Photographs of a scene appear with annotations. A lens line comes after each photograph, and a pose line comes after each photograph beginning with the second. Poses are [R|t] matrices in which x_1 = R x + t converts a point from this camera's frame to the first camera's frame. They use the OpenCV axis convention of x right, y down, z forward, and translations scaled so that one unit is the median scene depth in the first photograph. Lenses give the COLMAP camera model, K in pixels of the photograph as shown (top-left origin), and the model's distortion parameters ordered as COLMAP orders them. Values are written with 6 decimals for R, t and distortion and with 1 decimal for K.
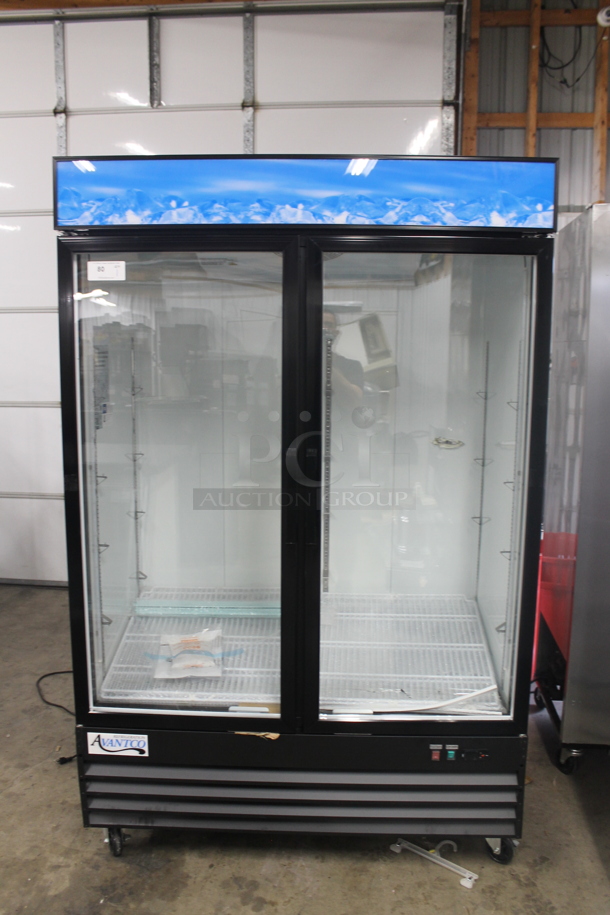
lens RADIAL K [[783.4, 0, 304.6], [0, 783.4, 461.1], [0, 0, 1]] dist [-0.133888, 0.045501]
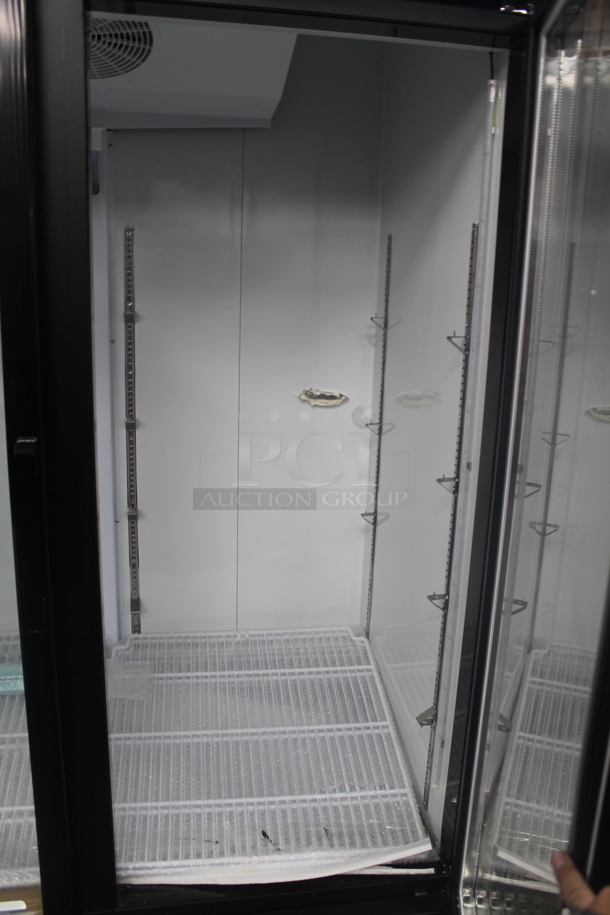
lens RADIAL K [[783.4, 0, 302.2], [0, 783.4, 460.9], [0, 0, 1]] dist [-0.133888, 0.045501]
pose [[0.979178, -0.025080, 0.201446, 0.040818], [0.004971, 0.995004, 0.099713, -0.038912], [-0.202940, -0.096636, 0.974411, 0.415273]]
